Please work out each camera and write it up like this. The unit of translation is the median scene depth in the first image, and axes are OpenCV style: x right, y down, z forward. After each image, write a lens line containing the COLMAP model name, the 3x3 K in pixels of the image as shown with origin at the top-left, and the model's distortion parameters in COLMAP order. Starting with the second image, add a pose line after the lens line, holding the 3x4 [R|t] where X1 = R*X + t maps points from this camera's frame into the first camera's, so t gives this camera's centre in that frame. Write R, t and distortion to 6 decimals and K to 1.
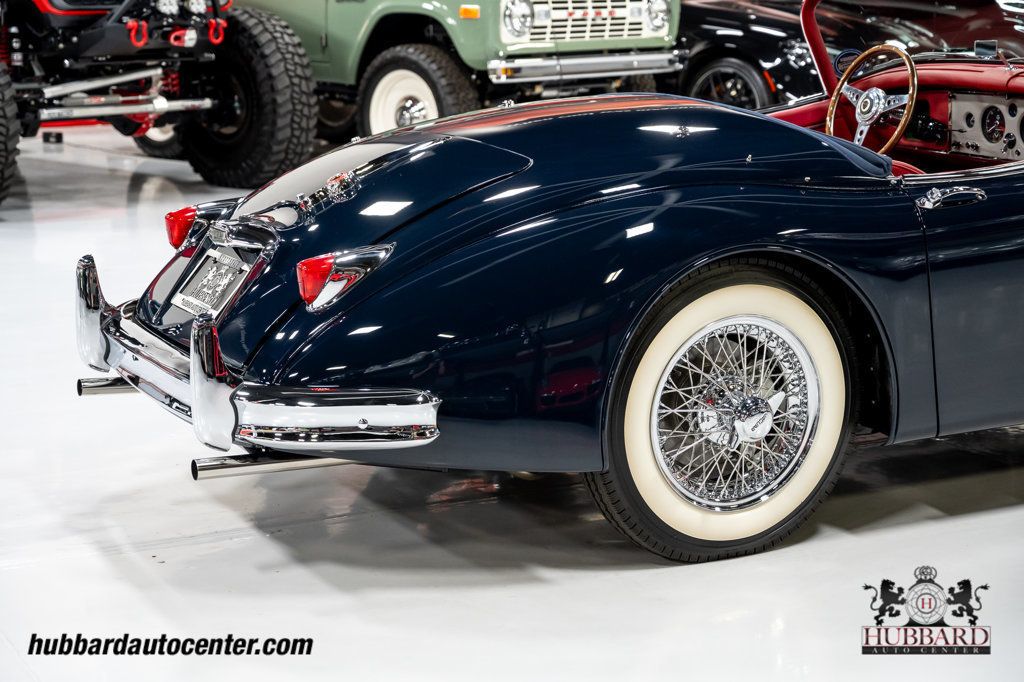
lens RADIAL K [[1979.6, 0, 509.7], [0, 1979.6, 339.6], [0, 0, 1]] dist [0.031542, 0.000000]
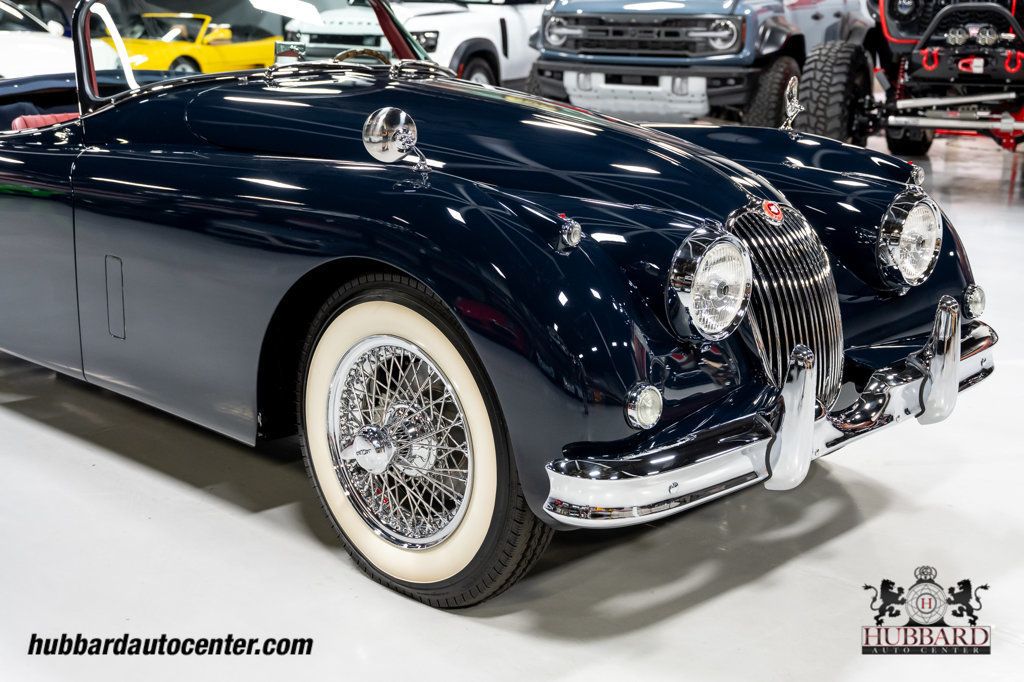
lens RADIAL K [[1352.7, 0, 507.7], [0, 1352.7, 338.9], [0, 0, 1]] dist [0.011136, 0.000000]
pose [[0.321792, 0.225835, -0.919483, 0.490697], [-0.192826, 0.966416, 0.169879, -0.071178], [0.926967, 0.122634, 0.354532, 0.433041]]
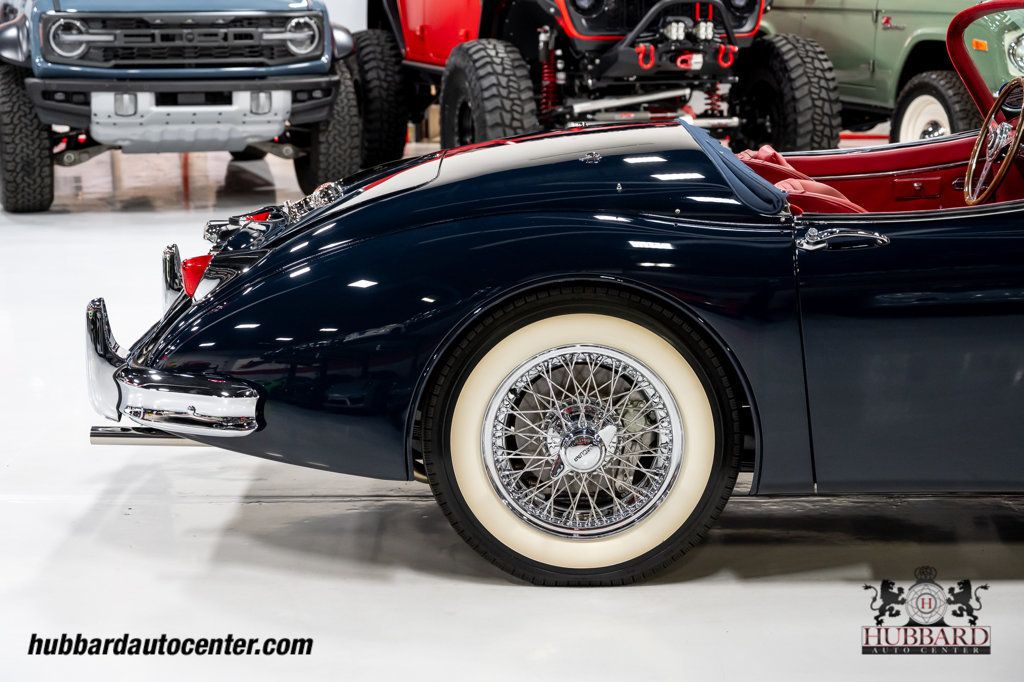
lens RADIAL K [[1766.7, 0, 504.3], [0, 1766.7, 341.0], [0, 0, 1]] dist [0.014082, 0.000000]
pose [[0.882035, 0.088158, -0.462863, 0.195423], [-0.085583, 0.995976, 0.026610, -0.013579], [0.463346, 0.016142, 0.886030, 0.077730]]
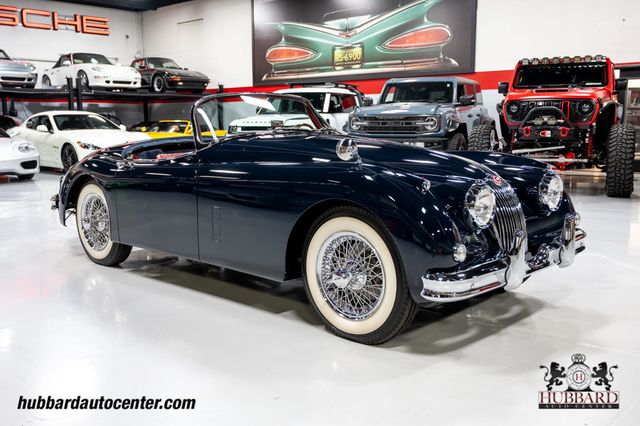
lens RADIAL K [[643.9, 0, 320.5], [0, 643.9, 216.8], [0, 0, 1]] dist [-0.001739, 0.000000]
pose [[0.336529, 0.136984, -0.931657, 0.519698], [-0.176369, 0.981024, 0.080535, -0.052821], [0.925009, 0.137213, 0.354302, 0.386529]]
